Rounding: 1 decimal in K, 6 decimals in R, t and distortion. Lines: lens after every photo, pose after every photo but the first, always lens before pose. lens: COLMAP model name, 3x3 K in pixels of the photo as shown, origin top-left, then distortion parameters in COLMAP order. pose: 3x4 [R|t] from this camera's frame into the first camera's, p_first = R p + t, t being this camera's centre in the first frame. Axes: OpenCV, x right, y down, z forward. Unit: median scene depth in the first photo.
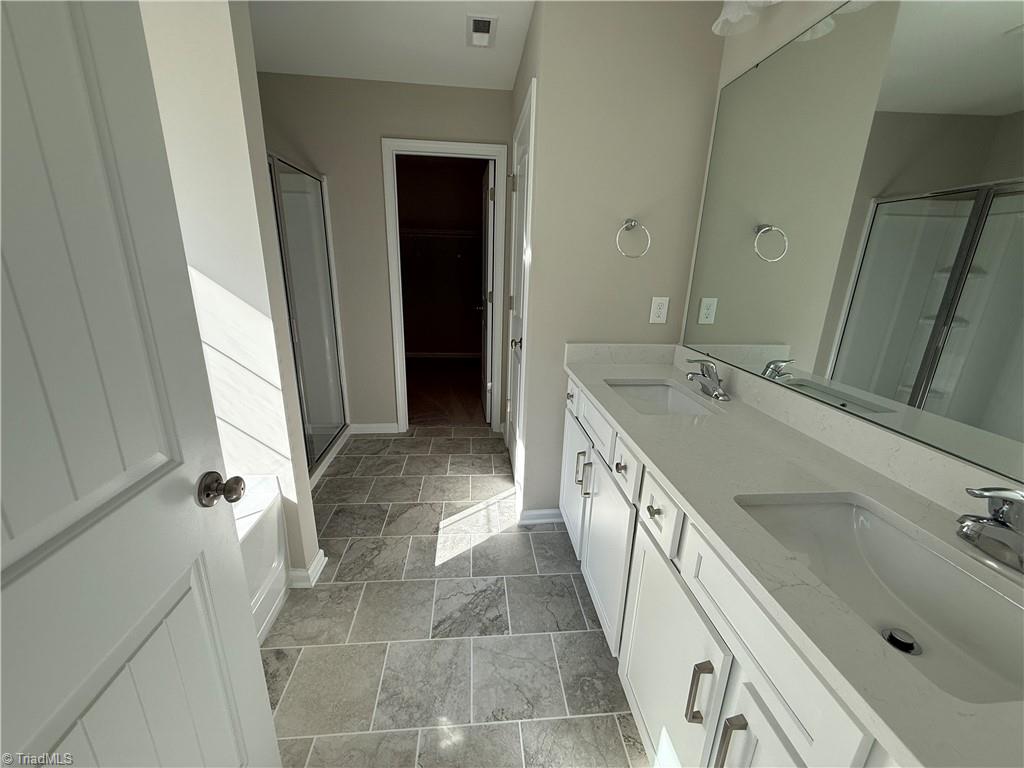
lens RADIAL K [[410.2, 0, 512.1], [0, 410.2, 381.8], [0, 0, 1]] dist [0.002456, -0.000586]
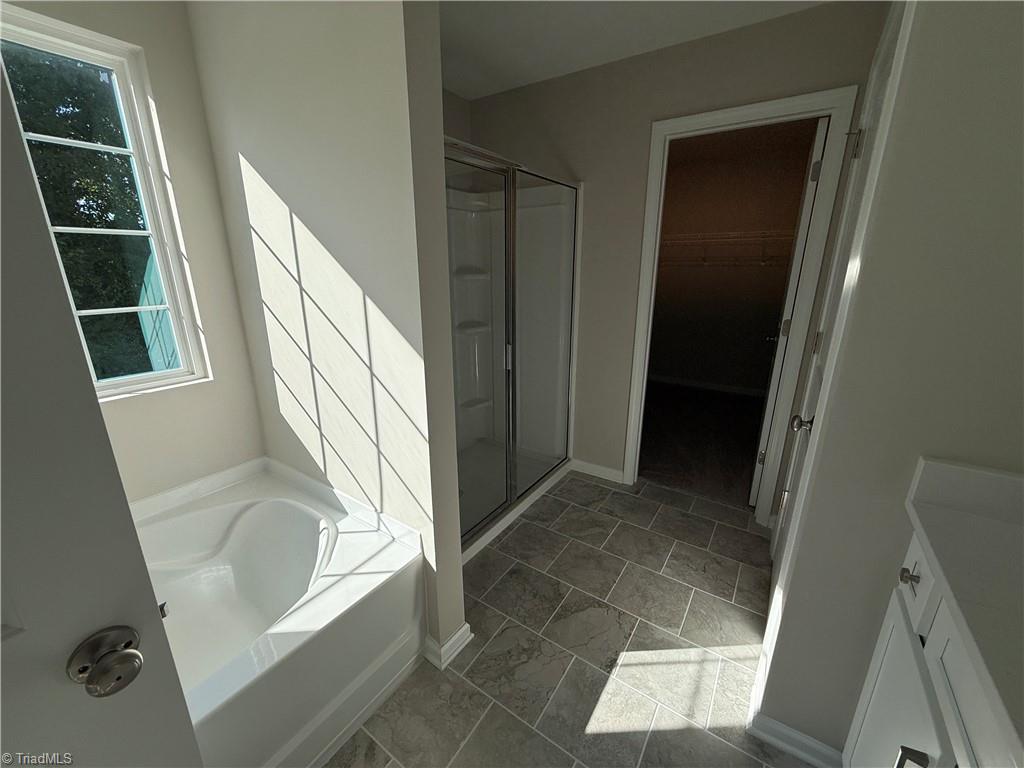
lens RADIAL K [[410.2, 0, 510.3], [0, 410.2, 382.3], [0, 0, 1]] dist [0.002456, -0.000586]
pose [[0.769931, 0.148993, -0.620489, 0.038412], [-0.160888, 0.986272, 0.037187, -0.092287], [0.617512, 0.071198, 0.783333, 0.265582]]
